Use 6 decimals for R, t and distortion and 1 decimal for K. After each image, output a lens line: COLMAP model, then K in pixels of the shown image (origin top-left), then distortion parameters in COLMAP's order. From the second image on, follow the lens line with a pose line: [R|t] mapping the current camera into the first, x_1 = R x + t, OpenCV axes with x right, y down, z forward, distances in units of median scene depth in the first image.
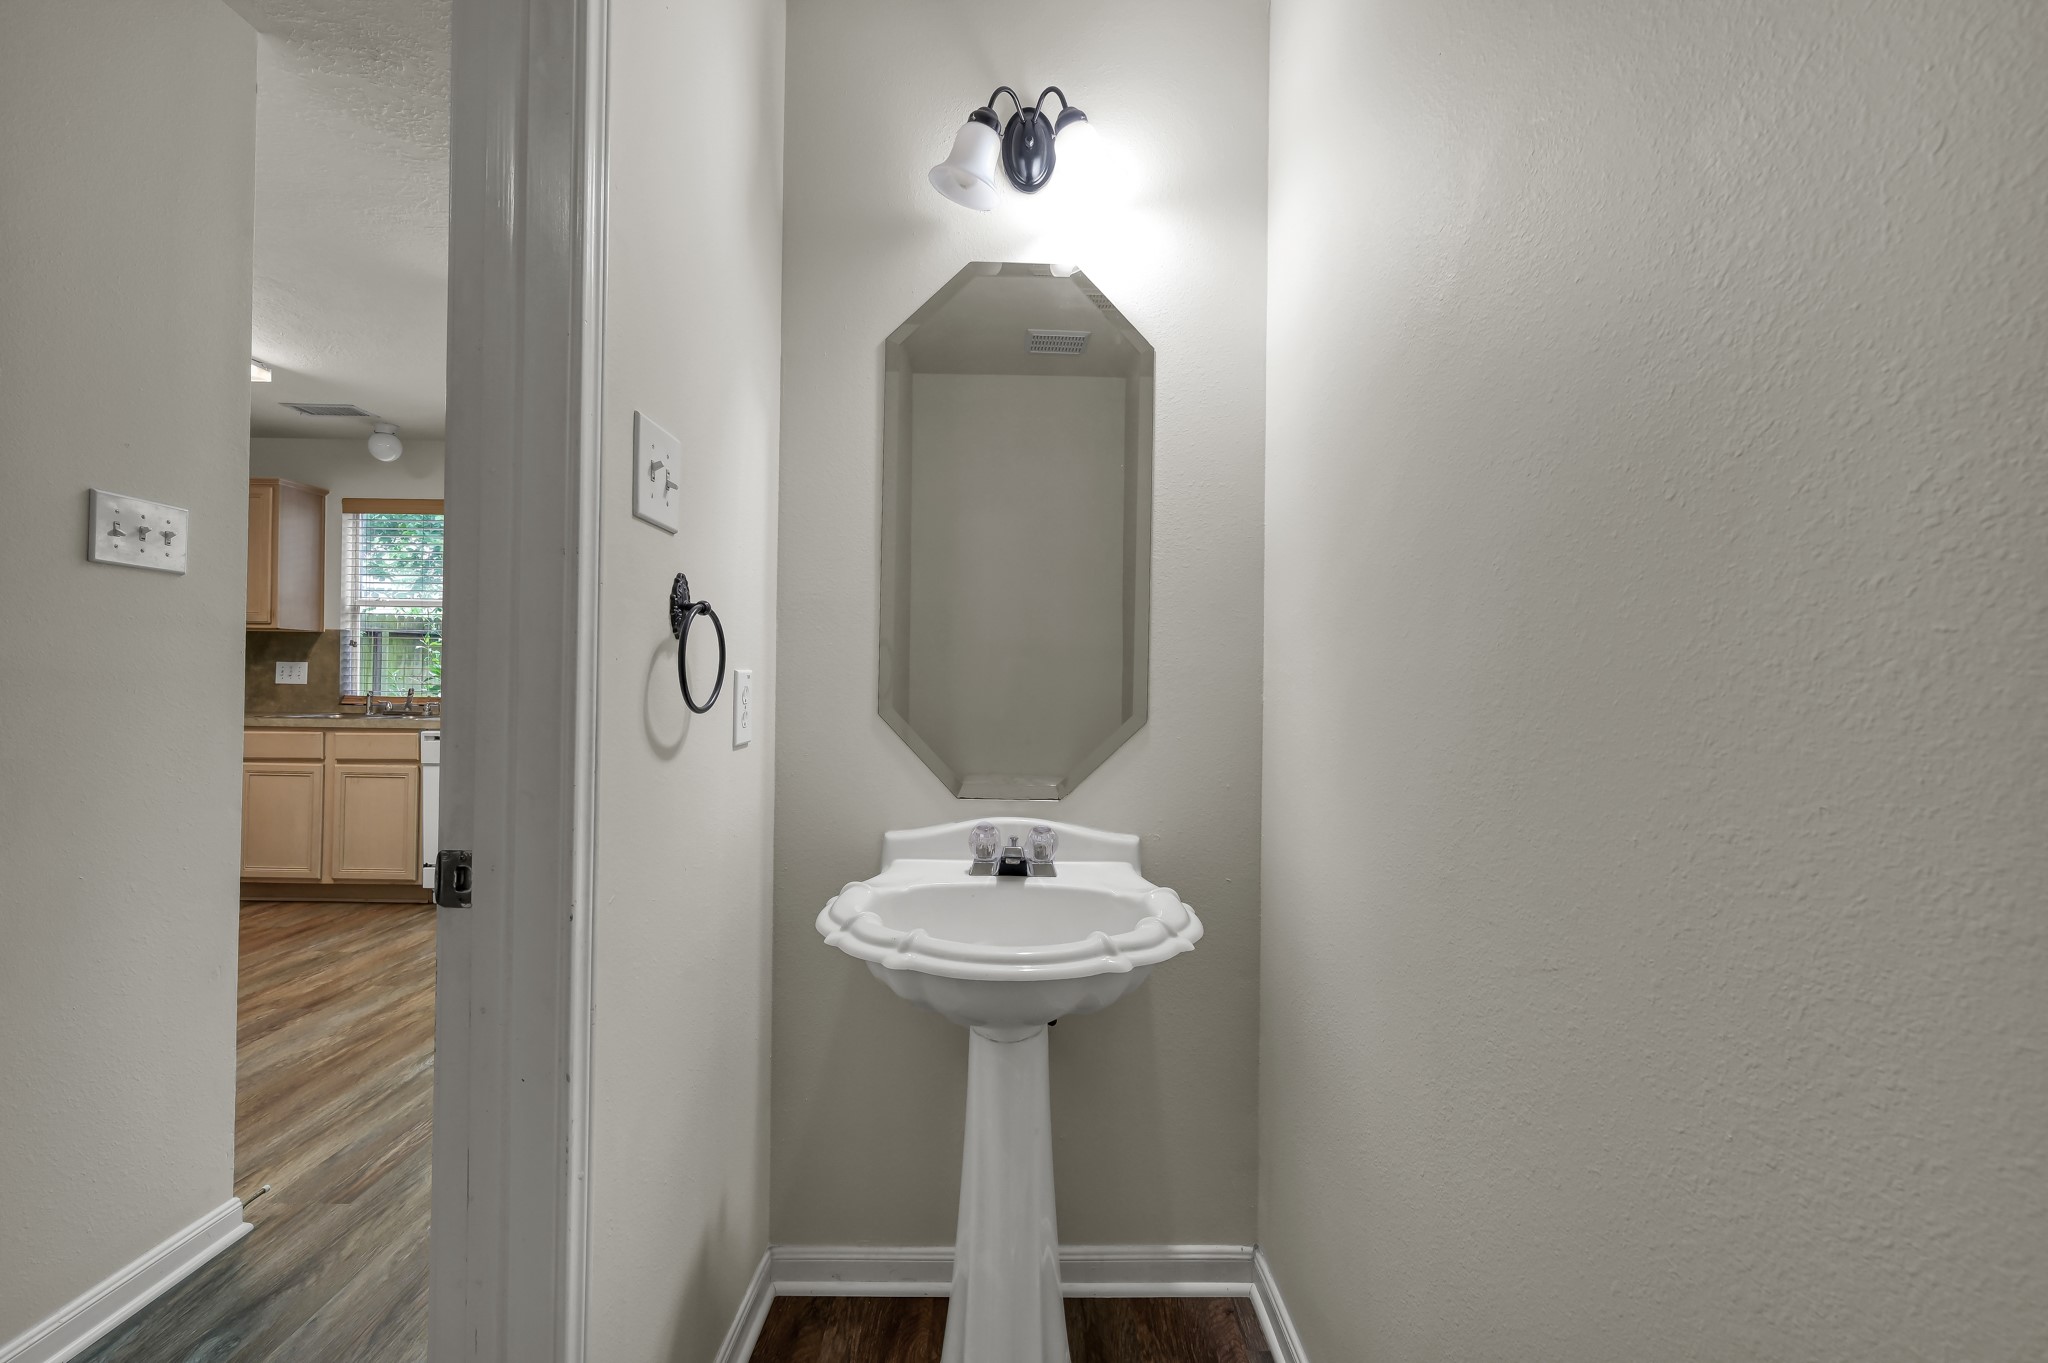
lens RADIAL K [[863.2, 0, 1032.2], [0, 863.2, 679.5], [0, 0, 1]] dist [-0.001456, -0.000095]
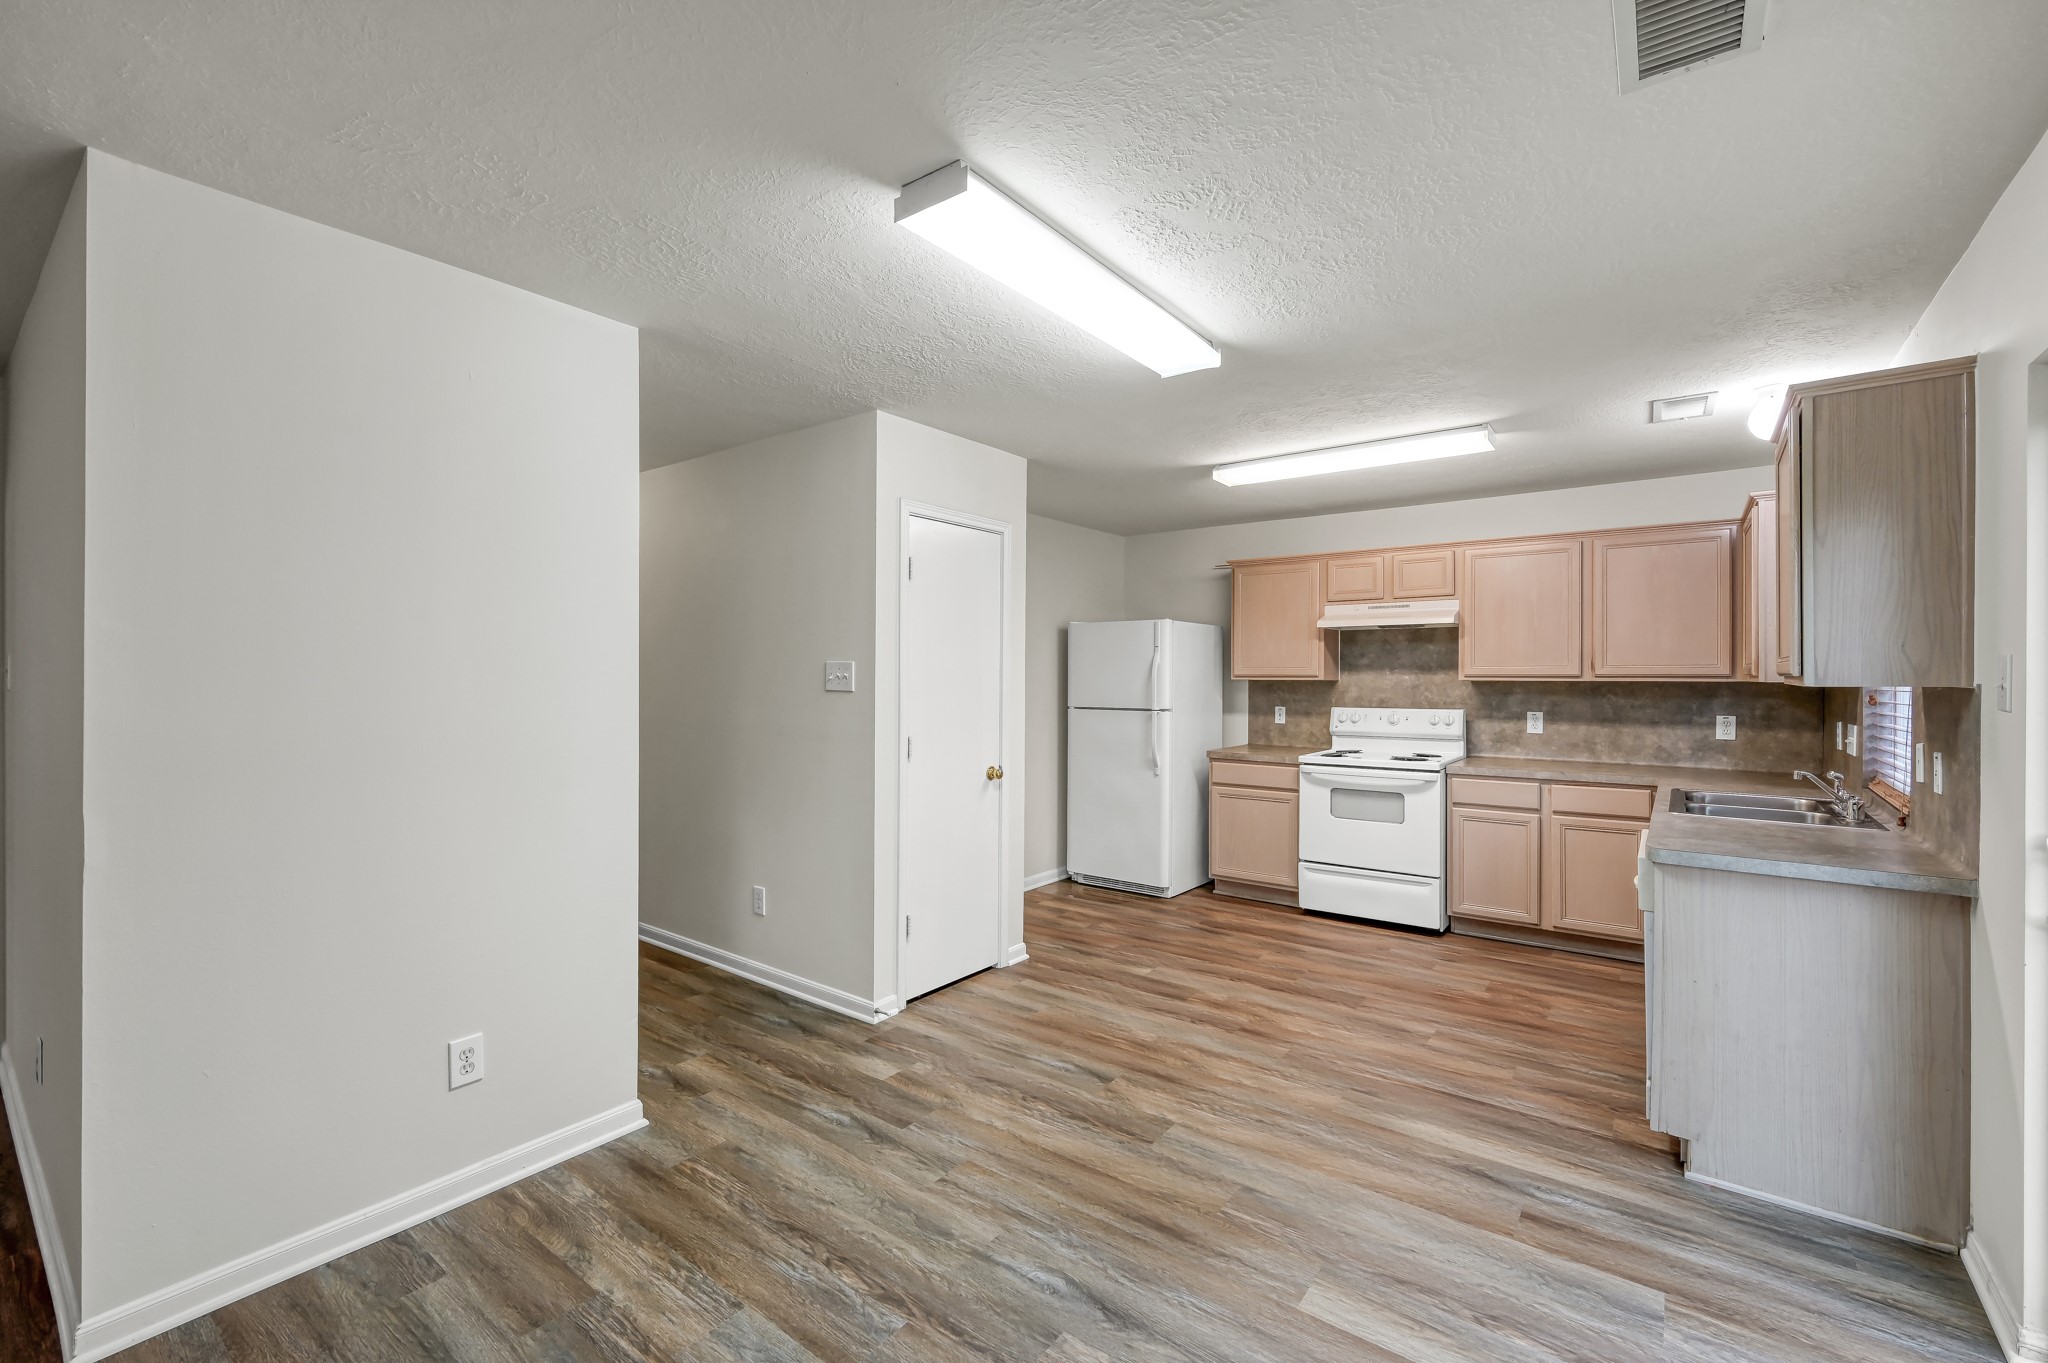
lens RADIAL K [[863.2, 0, 1024.1], [0, 863.2, 678.9], [0, 0, 1]] dist [-0.001456, -0.000095]
pose [[-0.619362, -0.010675, -0.785033, 0.282515], [-0.008650, 0.999940, -0.006773, -0.088806], [0.785058, 0.002596, -0.619417, 1.637550]]
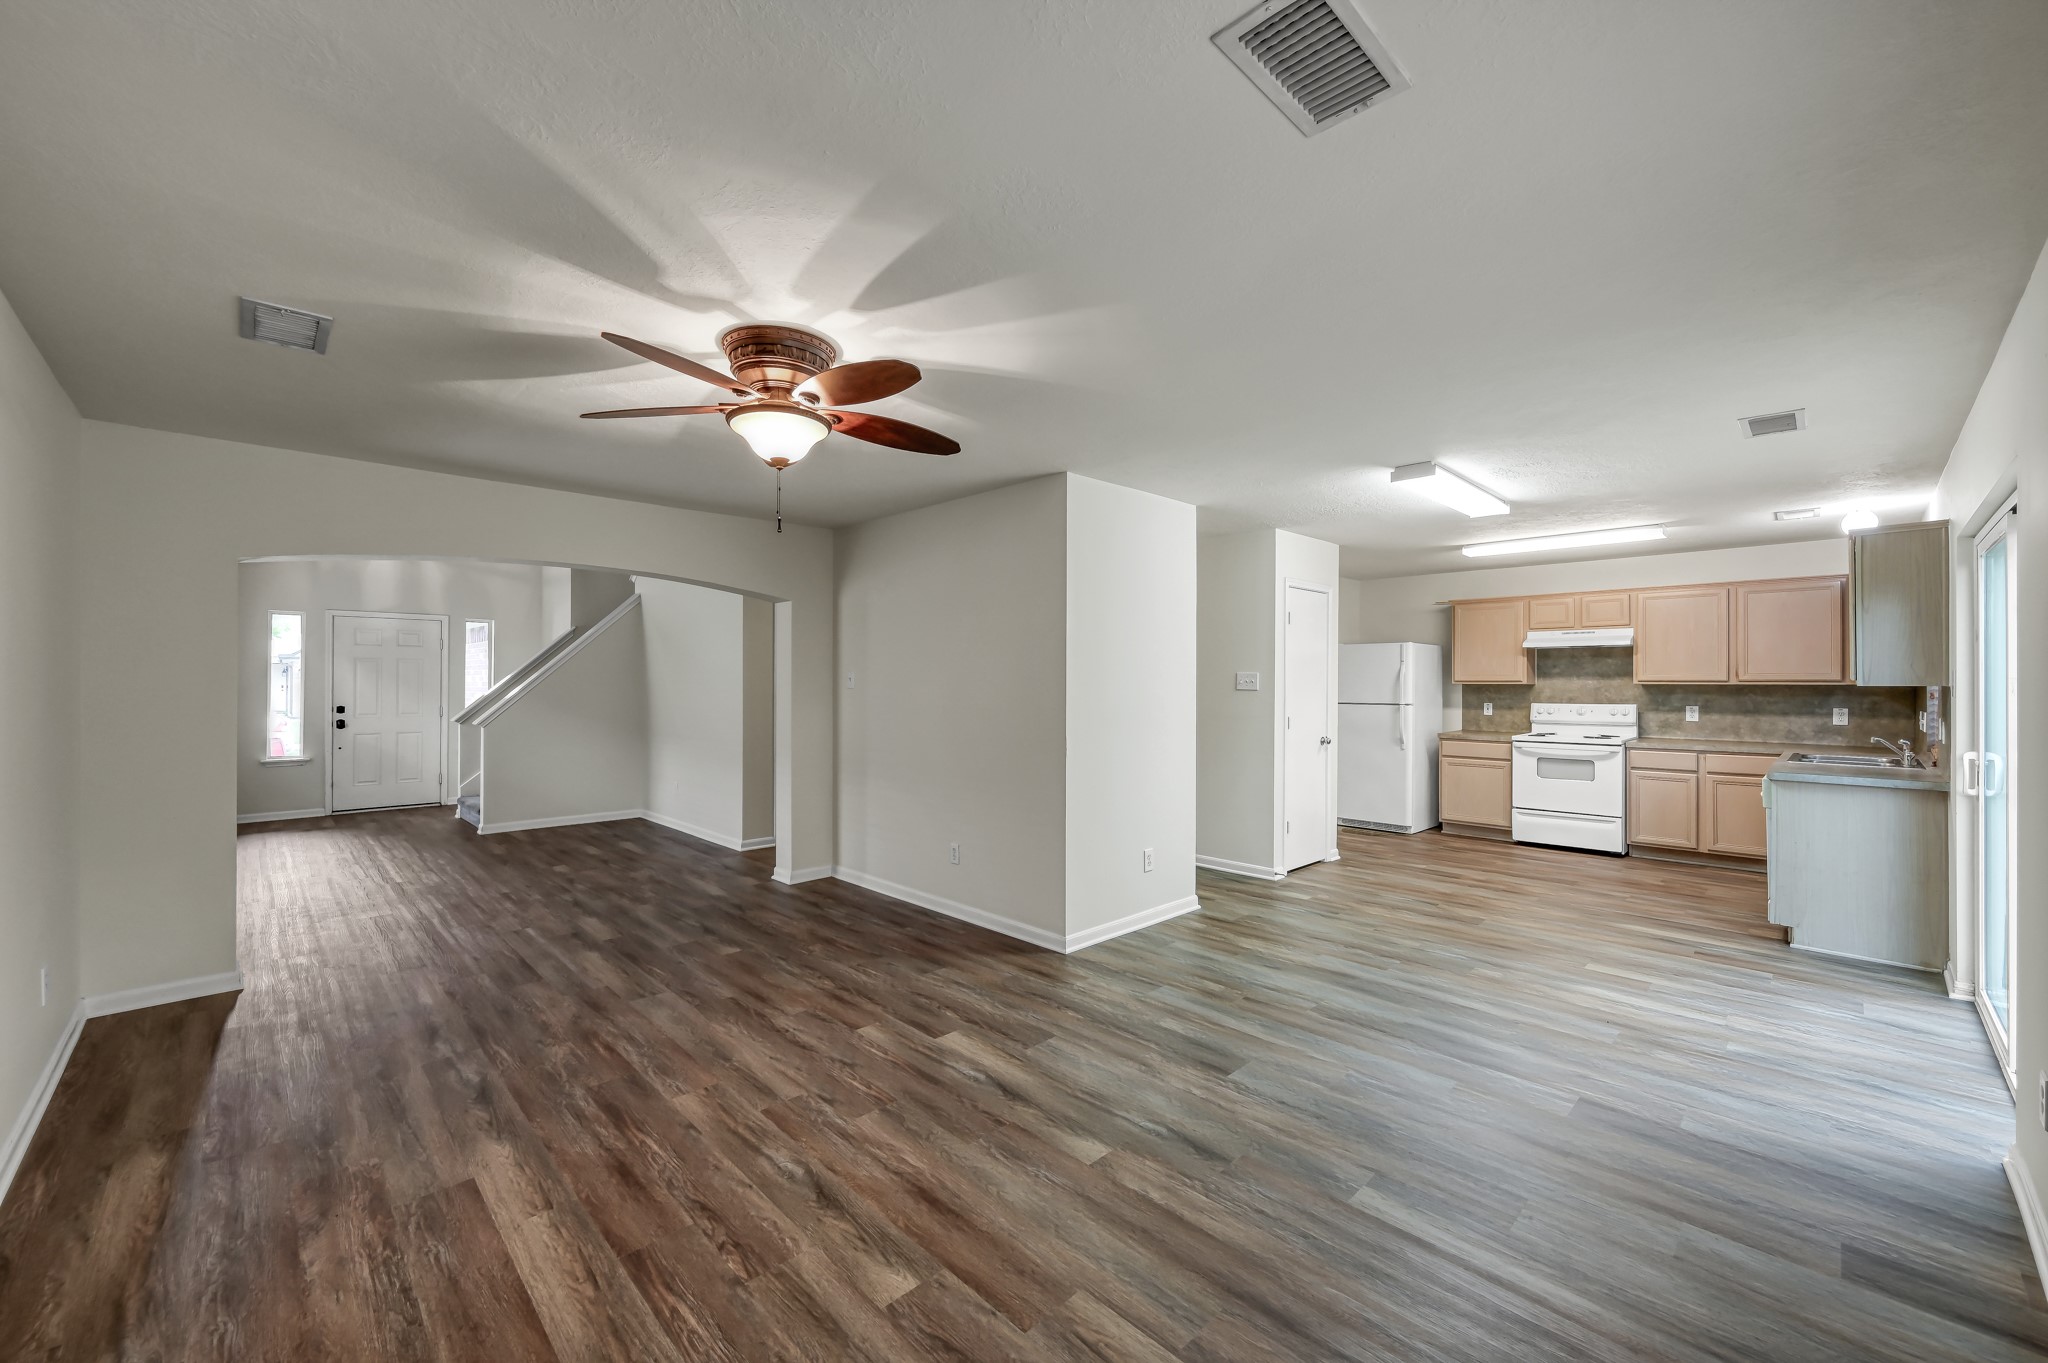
lens RADIAL K [[804.0, 0, 1023.7], [0, 804.0, 680.9], [0, 0, 1]] dist [-0.001188, 0.000356]
pose [[-0.727994, -0.013700, -0.685446, 1.327623], [-0.009948, 0.999906, -0.009419, -0.073510], [0.685511, -0.000039, -0.728062, 1.739680]]
